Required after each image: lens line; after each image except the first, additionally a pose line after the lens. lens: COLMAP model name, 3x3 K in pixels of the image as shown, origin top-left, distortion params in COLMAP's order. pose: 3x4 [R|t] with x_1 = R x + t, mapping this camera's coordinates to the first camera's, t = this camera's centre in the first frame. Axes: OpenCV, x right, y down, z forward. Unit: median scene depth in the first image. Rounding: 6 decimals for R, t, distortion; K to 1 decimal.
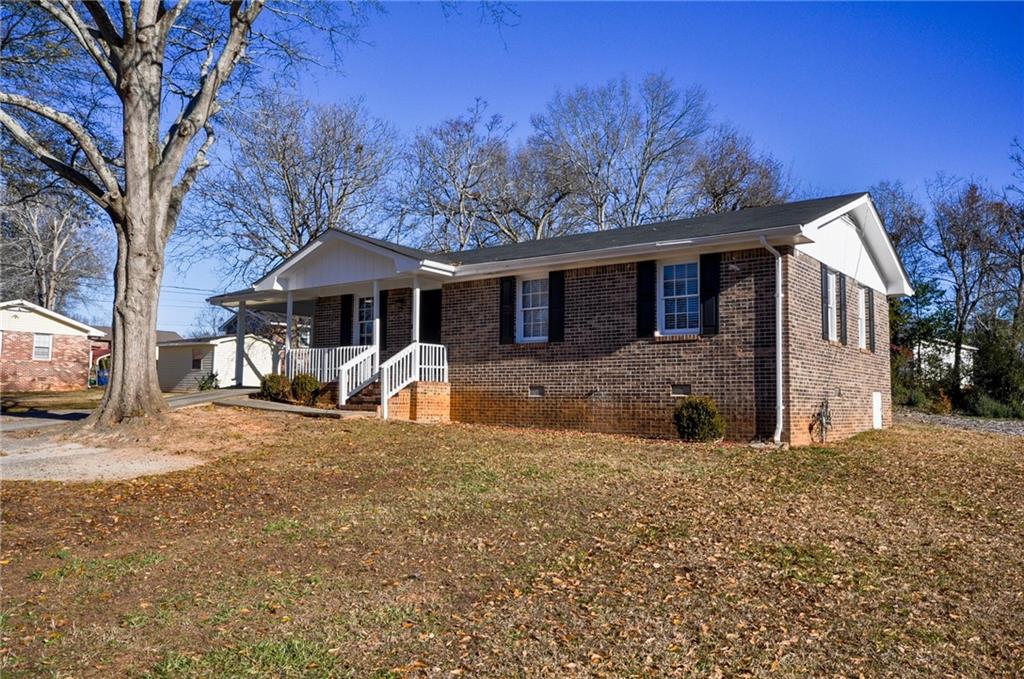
lens RADIAL K [[795.0, 0, 511.8], [0, 795.0, 338.3], [0, 0, 1]] dist [-0.001544, 0.000085]
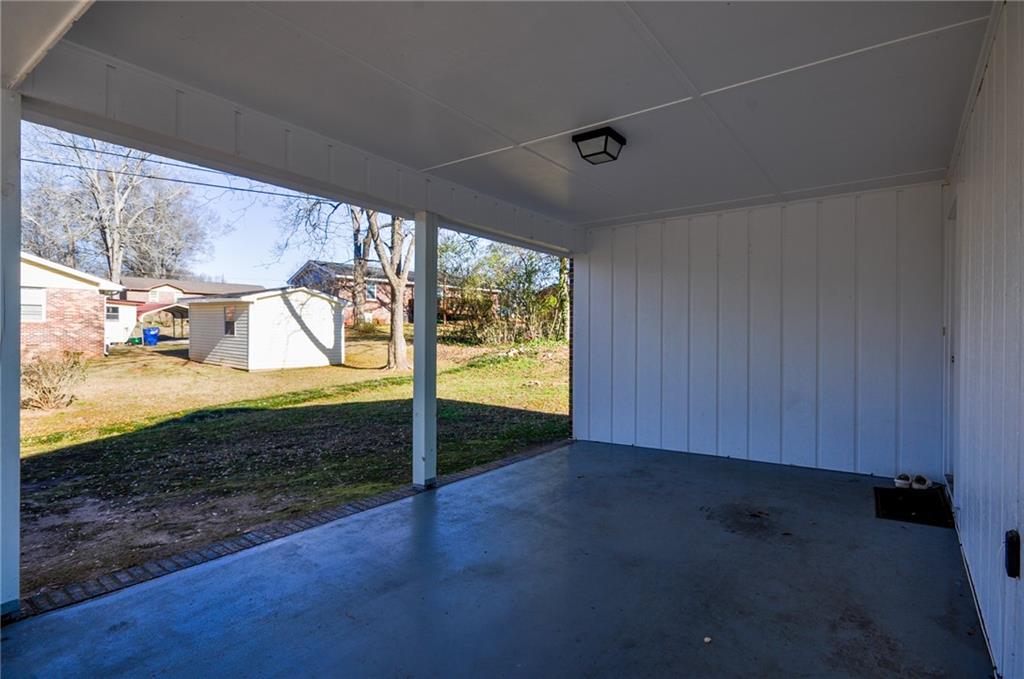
lens RADIAL K [[527.2, 0, 514.1], [0, 527.2, 339.7], [0, 0, 1]] dist [0.002622, 0.000022]
pose [[0.999902, -0.002793, 0.013689, -0.130242], [0.001503, 0.995627, 0.093405, -0.002059], [-0.013890, -0.093375, 0.995534, 0.472823]]
